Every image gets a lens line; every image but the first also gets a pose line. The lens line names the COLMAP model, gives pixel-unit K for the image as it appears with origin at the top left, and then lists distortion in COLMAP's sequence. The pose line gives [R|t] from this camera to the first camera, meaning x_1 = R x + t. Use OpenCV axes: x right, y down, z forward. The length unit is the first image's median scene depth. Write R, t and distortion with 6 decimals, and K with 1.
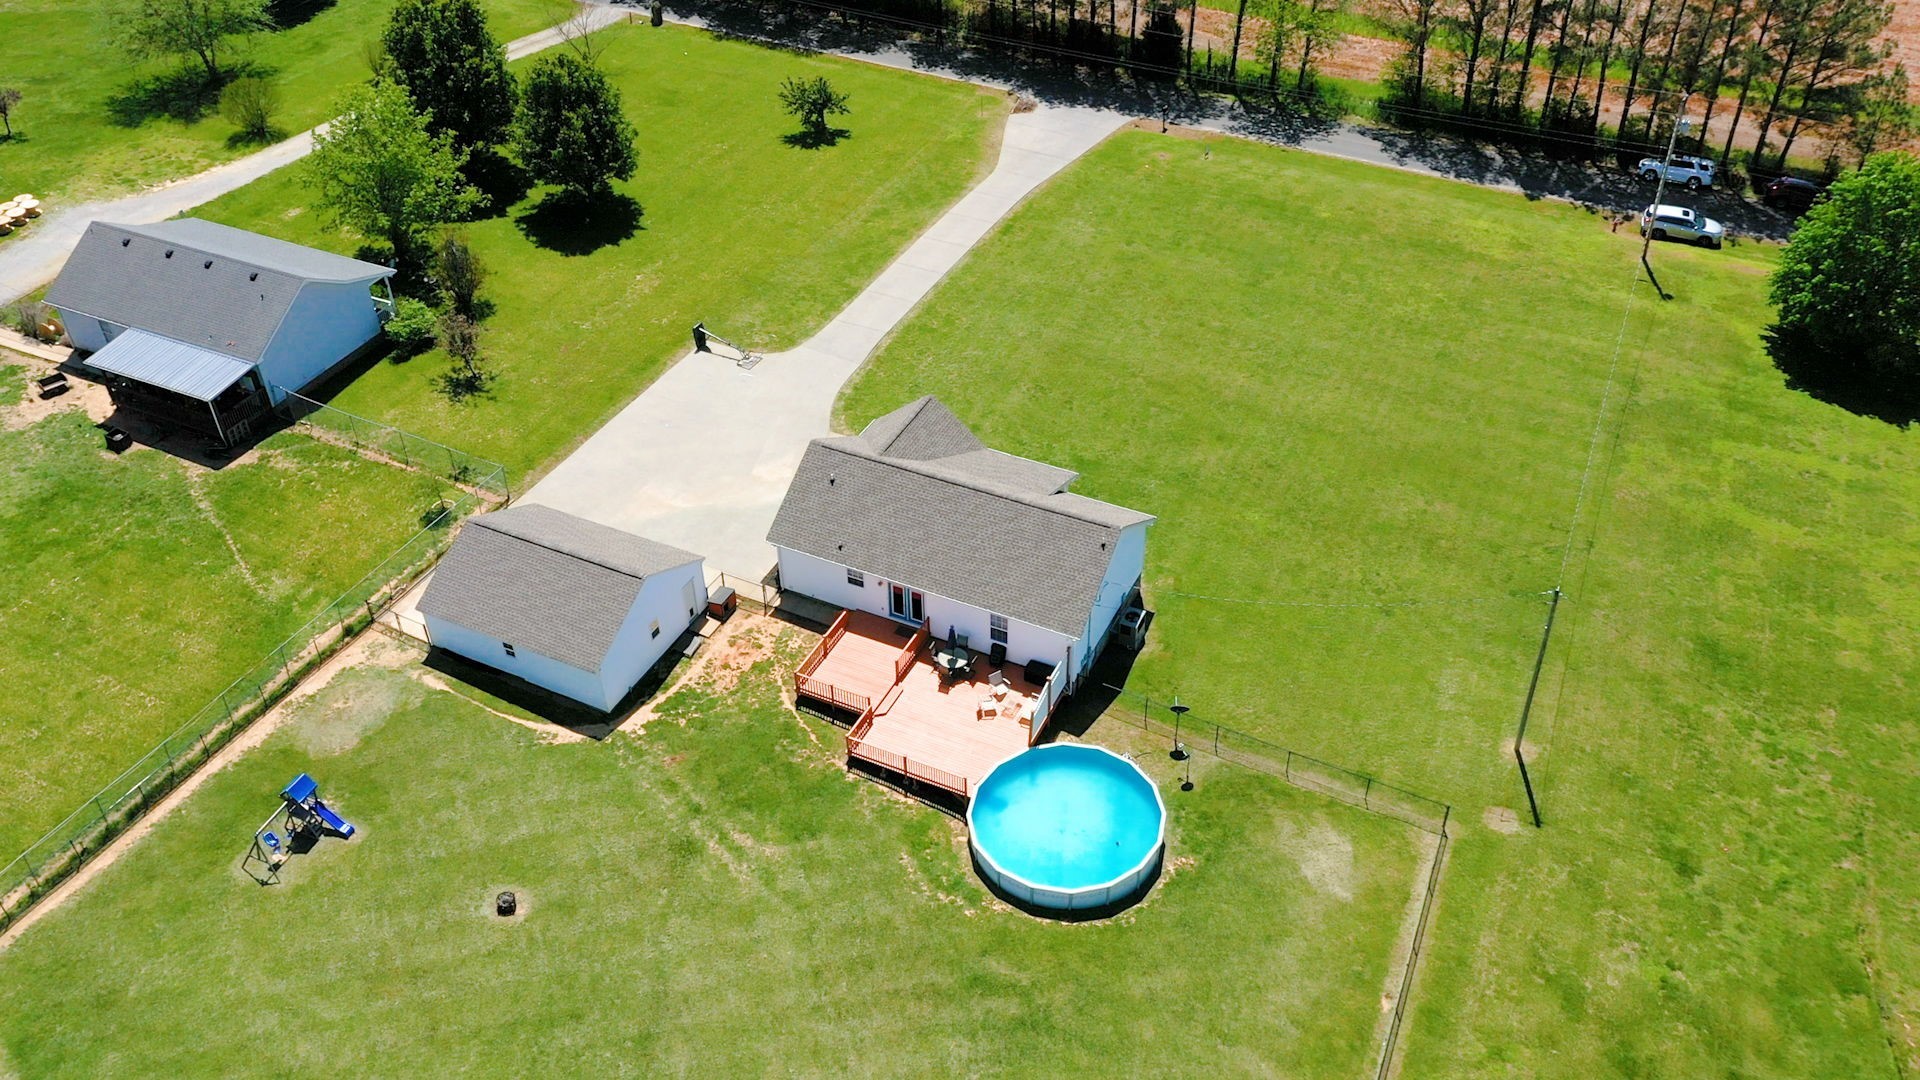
lens RADIAL K [[1560.4, 0, 958.4], [0, 1560.4, 473.9], [0, 0, 1]] dist [-0.001267, -0.002625]
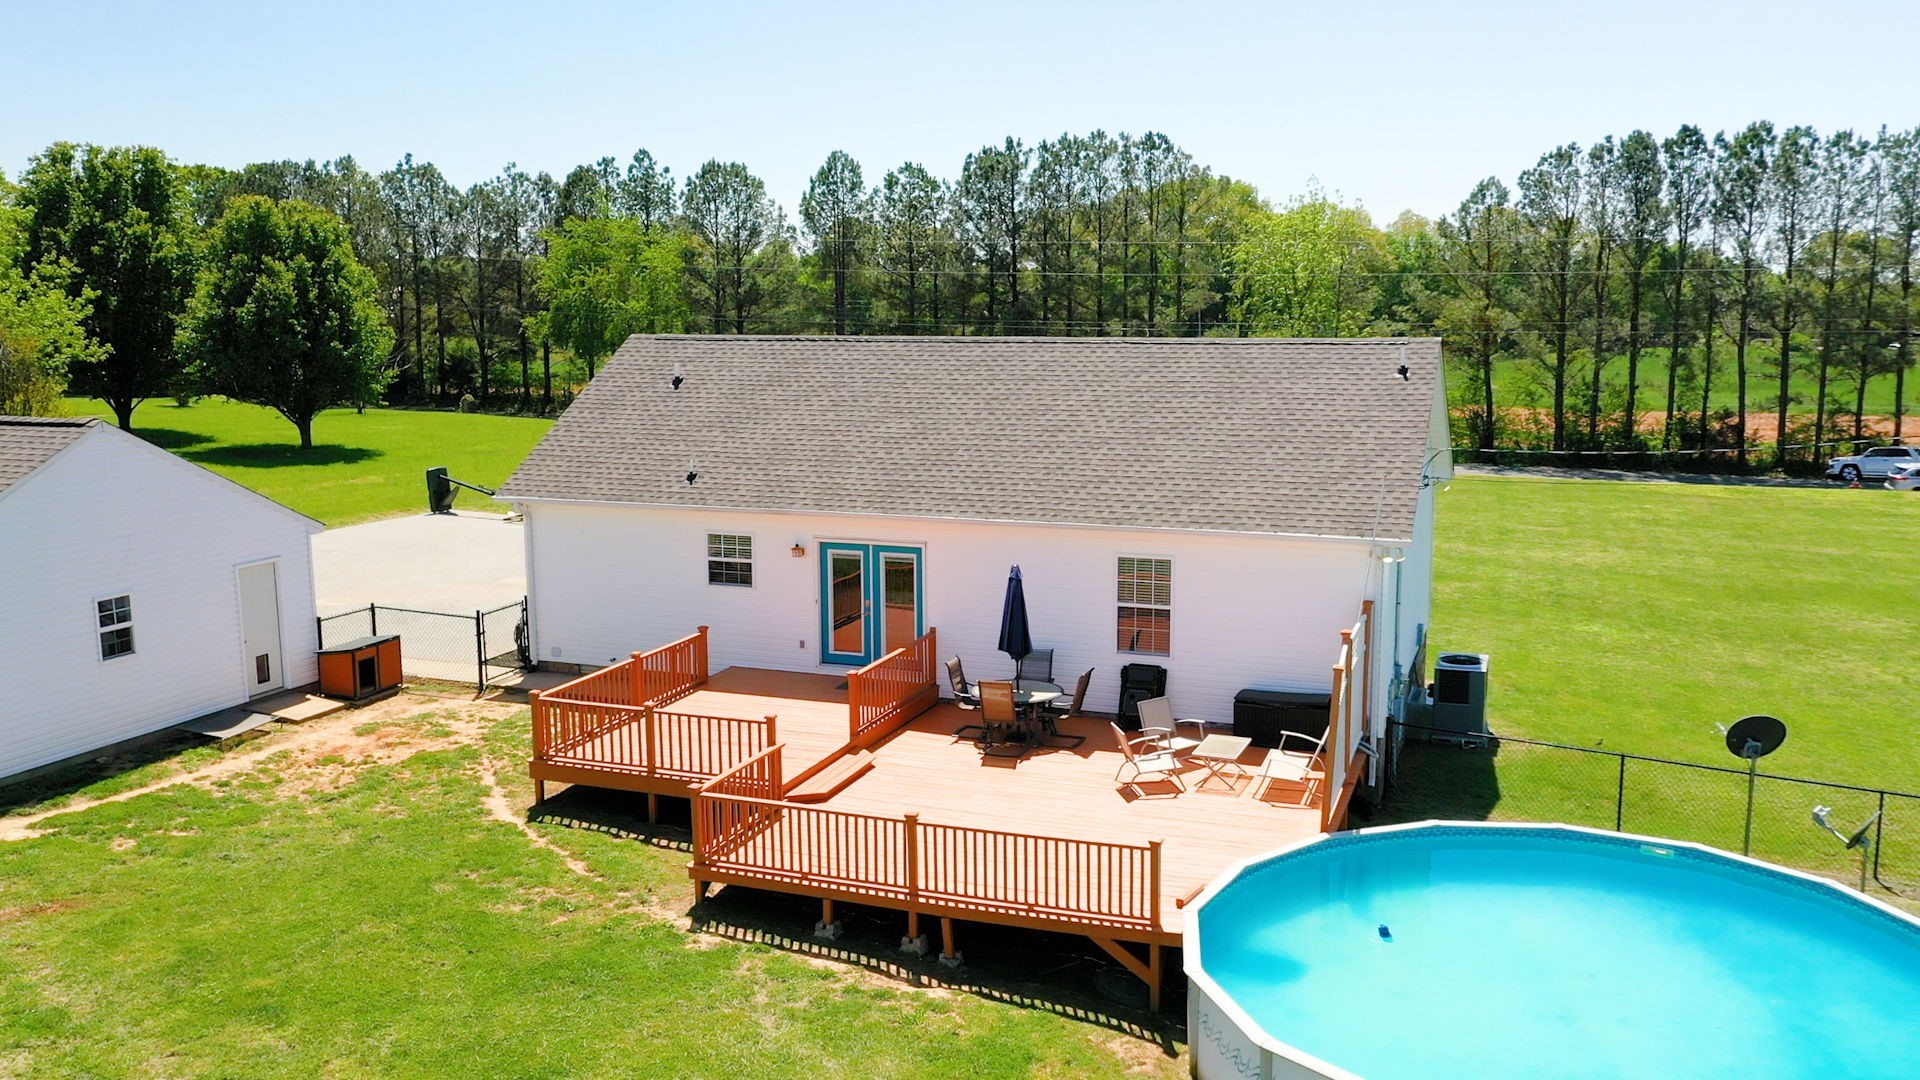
lens RADIAL K [[1545.7, 0, 939.7], [0, 1545.7, 539.0], [0, 0, 1]] dist [0.004540, 0.003842]
pose [[0.996999, -0.013546, 0.076218, -0.044628], [0.048252, 0.878652, -0.475018, 0.242421], [-0.060535, 0.477270, 0.876669, 0.680304]]
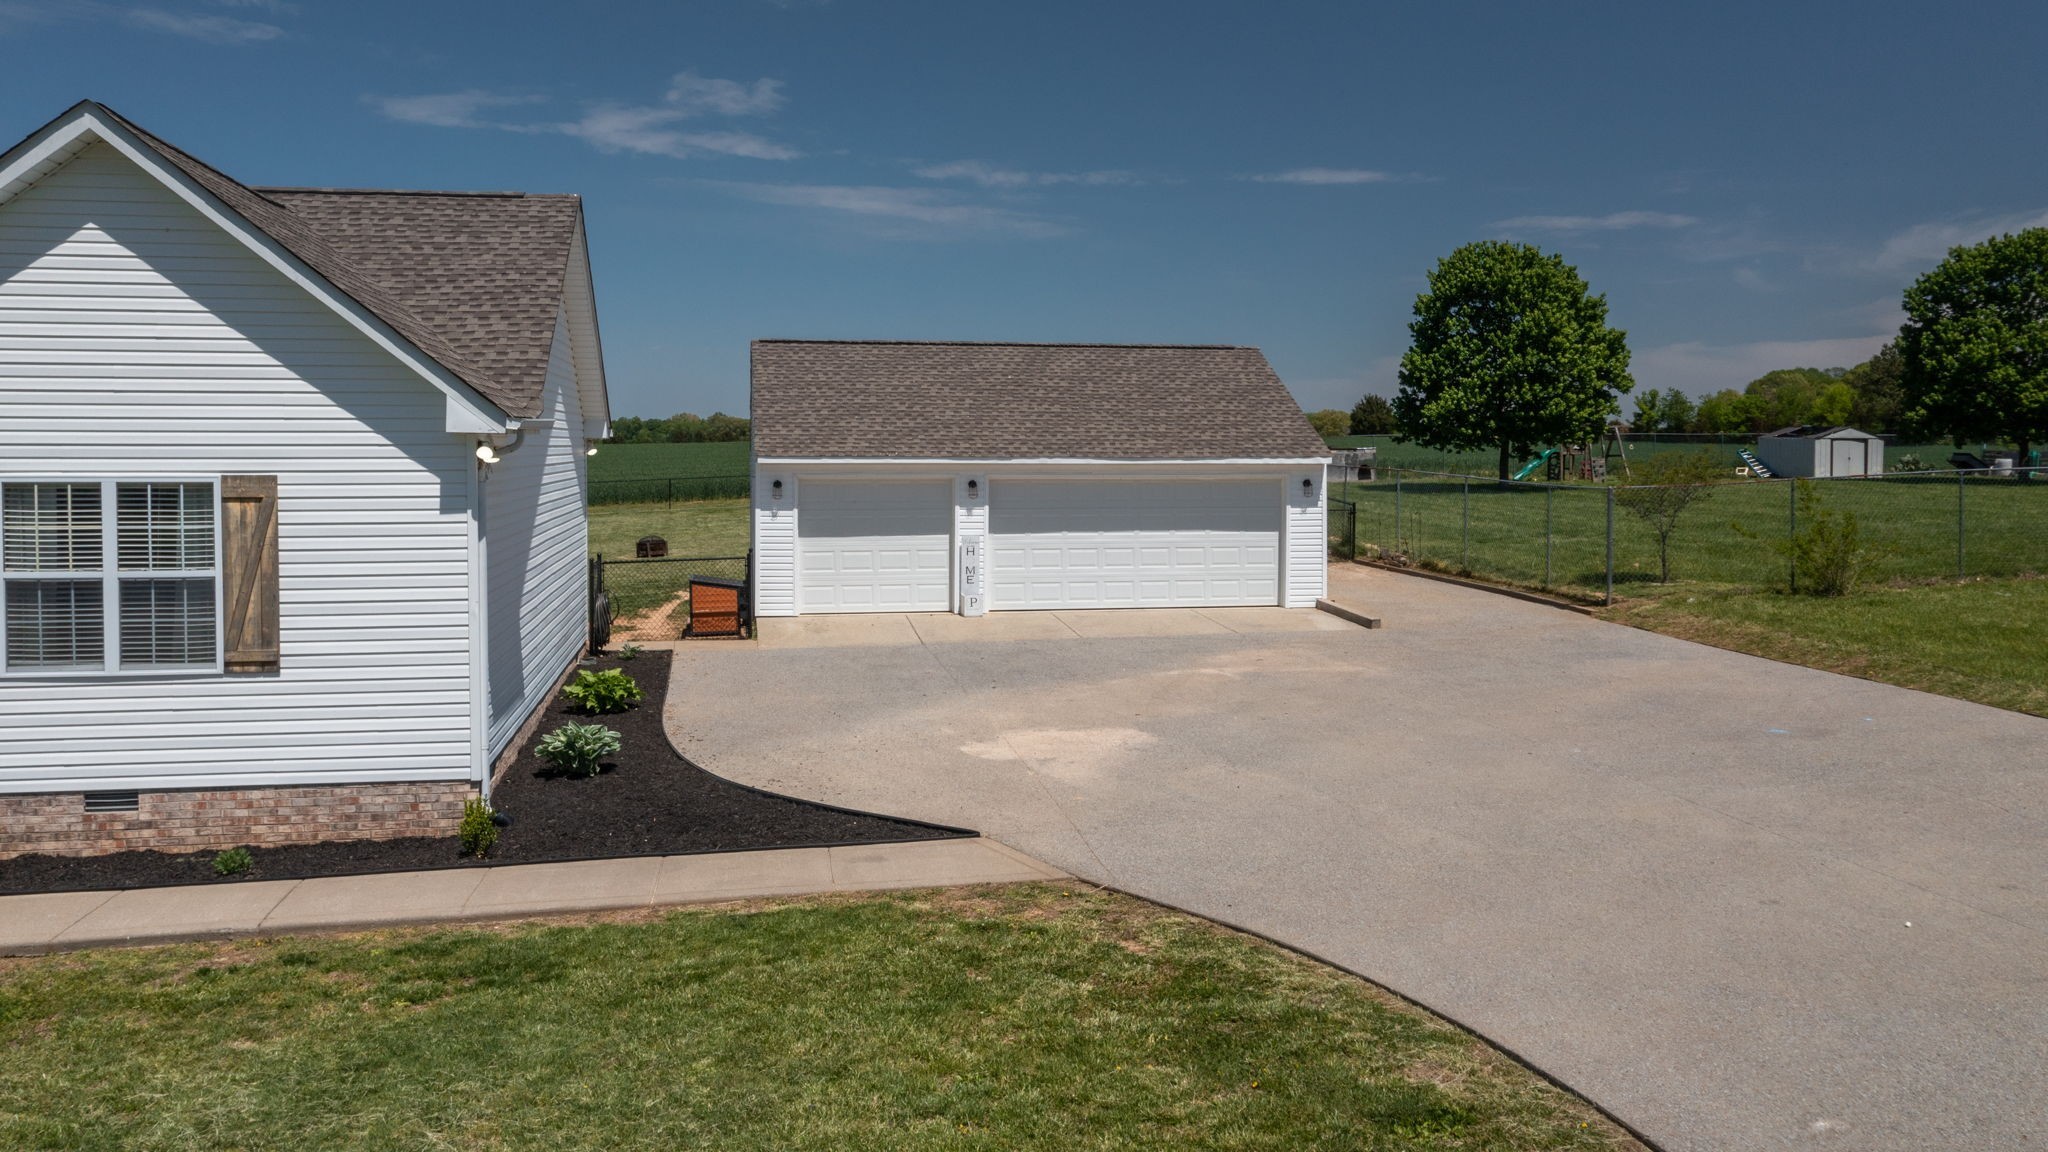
lens RADIAL K [[1664.4, 0, 1022.3], [0, 1664.4, 505.5], [0, 0, 1]] dist [-0.001267, -0.002625]
pose [[-0.813974, 0.021755, -0.580494, 0.004828], [-0.348633, 0.781025, 0.518126, -0.151209], [0.464653, 0.624120, -0.628150, 1.288406]]
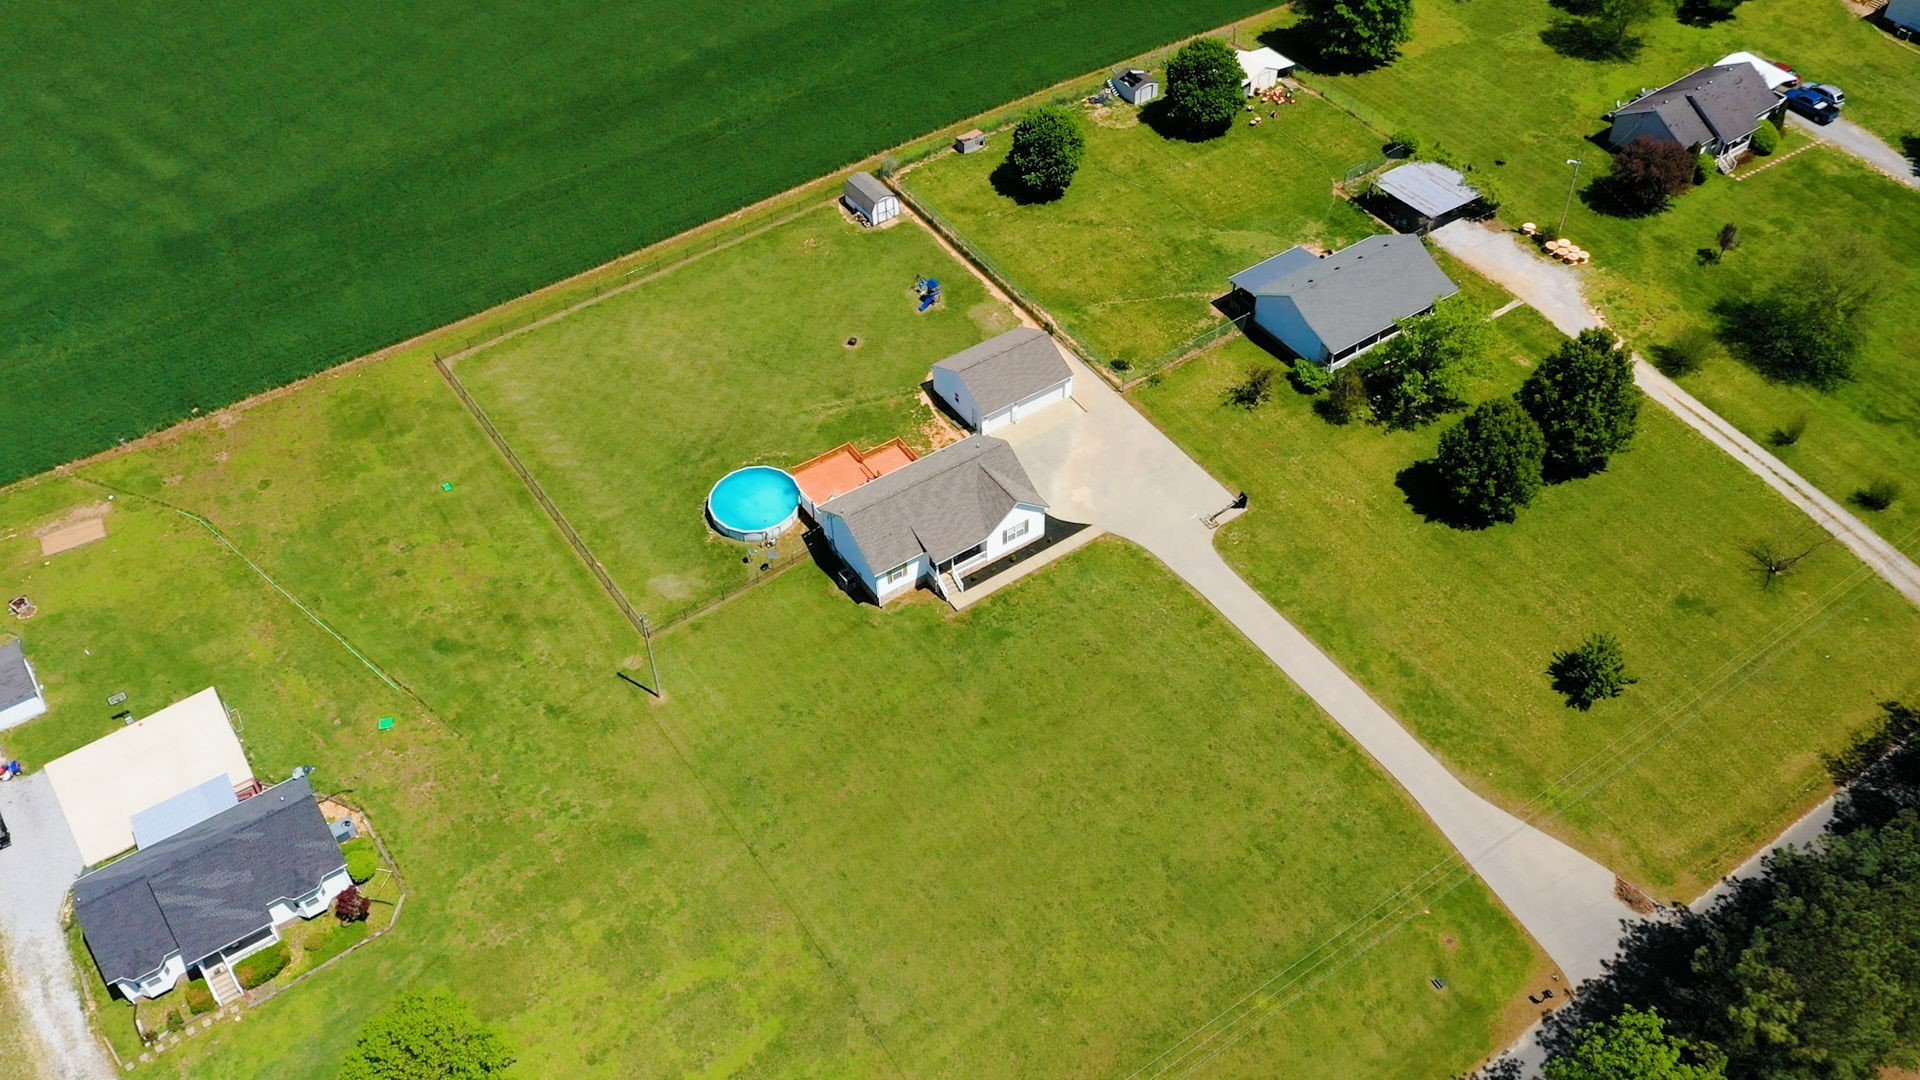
lens RADIAL K [[1708.0, 0, 1006.8], [0, 1708.0, 540.5], [0, 0, 1]] dist [-0.007451, -0.001523]
pose [[-0.495869, 0.614273, -0.613826, 1.190406], [-0.519522, 0.356560, 0.776506, -1.519166], [0.695853, 0.703941, 0.142321, 0.847930]]
